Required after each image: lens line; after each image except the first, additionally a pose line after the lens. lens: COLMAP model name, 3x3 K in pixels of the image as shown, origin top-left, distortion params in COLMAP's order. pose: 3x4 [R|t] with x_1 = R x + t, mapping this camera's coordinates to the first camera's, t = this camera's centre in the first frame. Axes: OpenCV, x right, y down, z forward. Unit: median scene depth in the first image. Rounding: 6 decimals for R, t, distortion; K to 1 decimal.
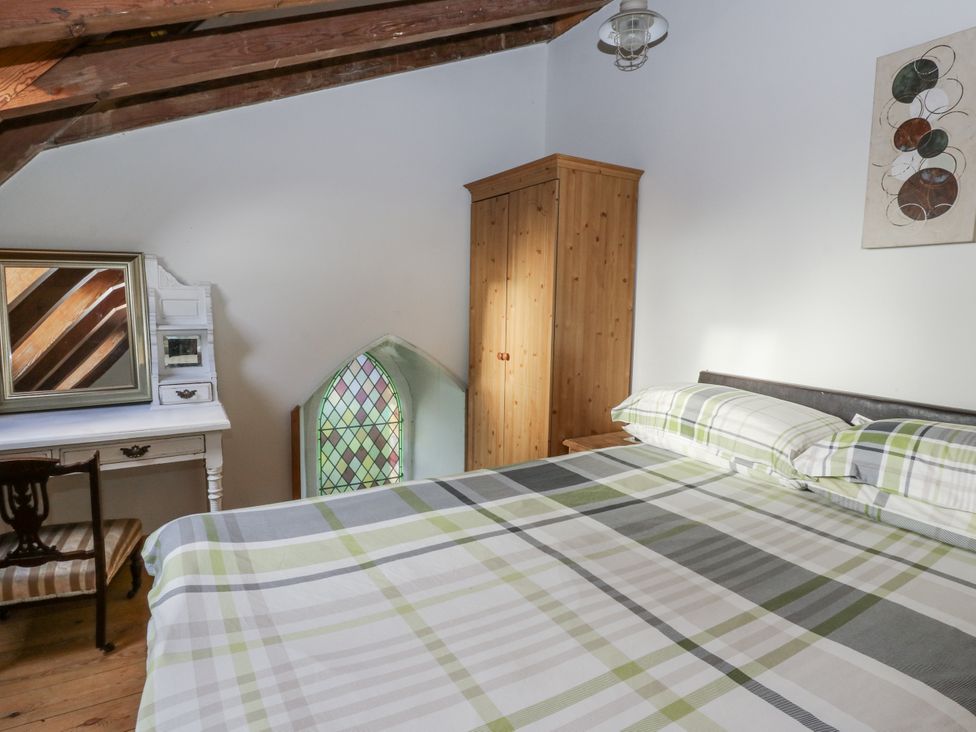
lens RADIAL K [[536.2, 0, 483.7], [0, 536.2, 361.3], [0, 0, 1]] dist [-0.006419, -0.002495]
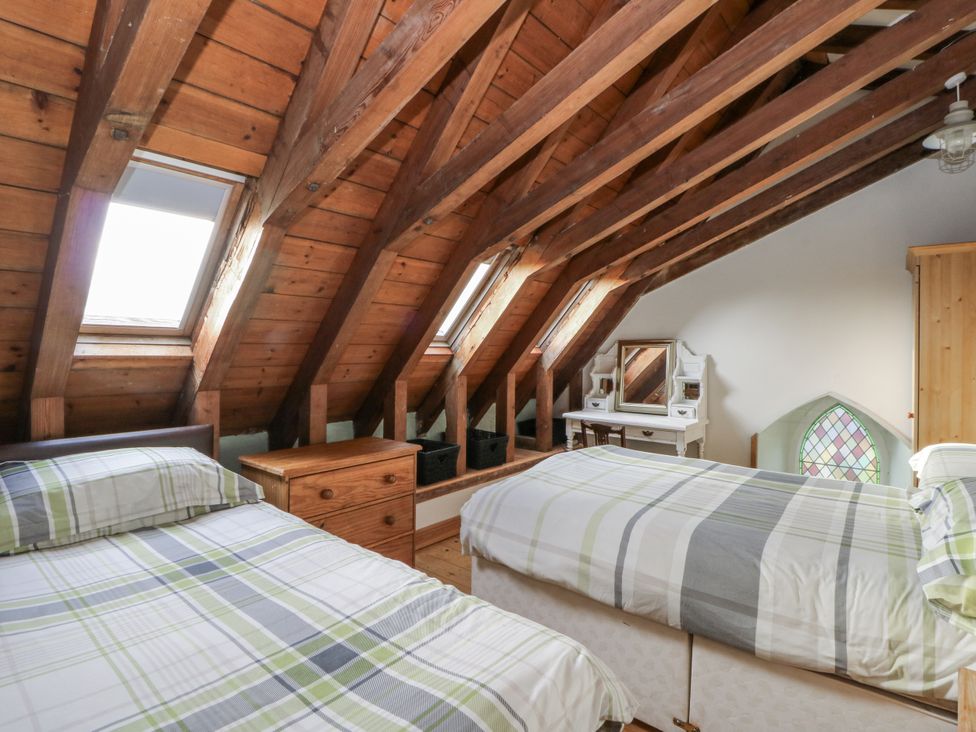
lens RADIAL K [[536.2, 0, 487.8], [0, 536.2, 364.5], [0, 0, 1]] dist [-0.006419, -0.002495]
pose [[0.306953, 0.011898, -0.951650, 0.952308], [-0.118513, 0.992617, -0.025816, 0.020919], [0.944317, 0.120708, 0.306096, -0.232122]]
